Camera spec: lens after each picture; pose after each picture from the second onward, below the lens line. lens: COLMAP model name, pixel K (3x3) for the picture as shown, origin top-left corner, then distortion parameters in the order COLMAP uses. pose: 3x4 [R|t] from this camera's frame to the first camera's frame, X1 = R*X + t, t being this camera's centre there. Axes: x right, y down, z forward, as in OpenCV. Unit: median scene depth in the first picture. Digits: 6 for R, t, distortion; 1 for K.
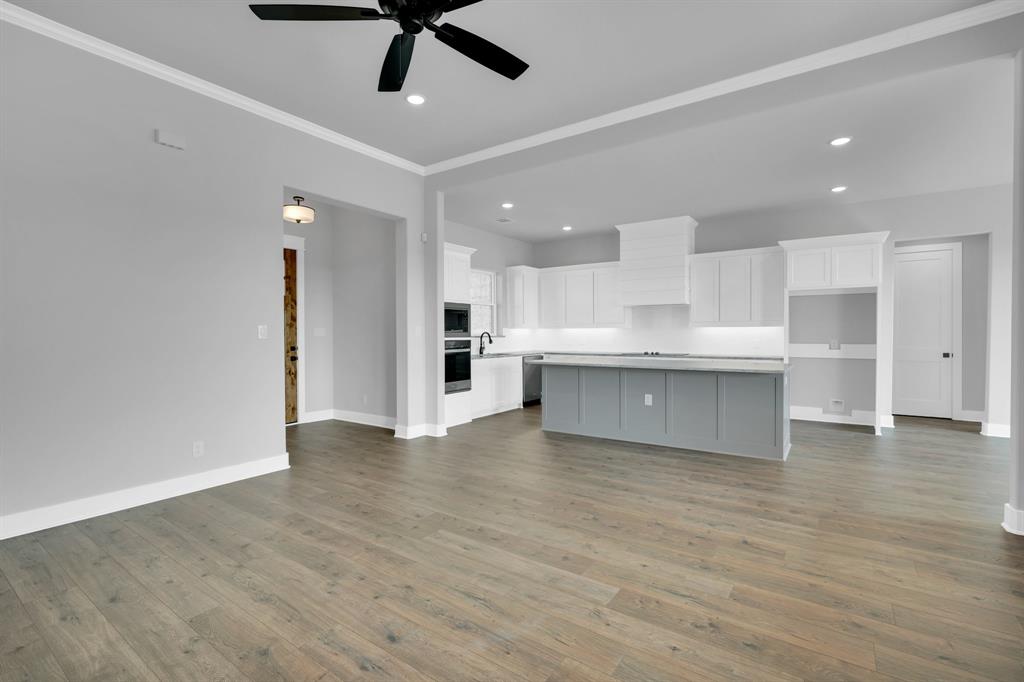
lens RADIAL K [[454.0, 0, 514.8], [0, 454.0, 332.5], [0, 0, 1]] dist [-0.017243, 0.006173]
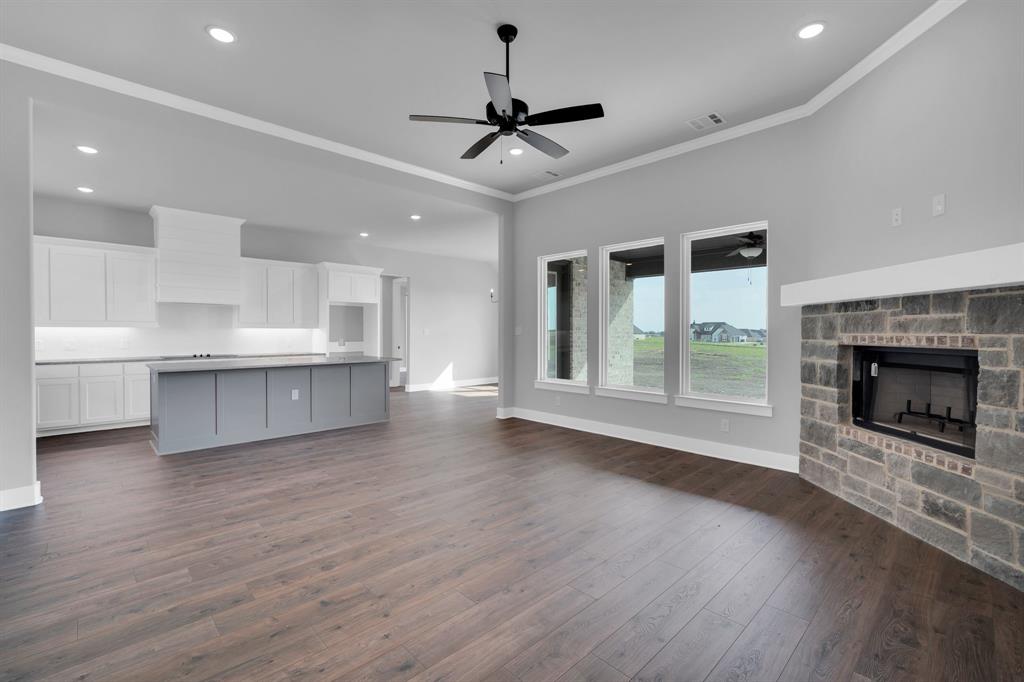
lens RADIAL K [[454.0, 0, 497.1], [0, 454.0, 339.0], [0, 0, 1]] dist [-0.017243, 0.006173]
pose [[0.215305, -0.013571, 0.976453, -0.570702], [-0.003961, 0.999883, 0.014770, -0.005787], [-0.976539, -0.007048, 0.215226, 0.229325]]
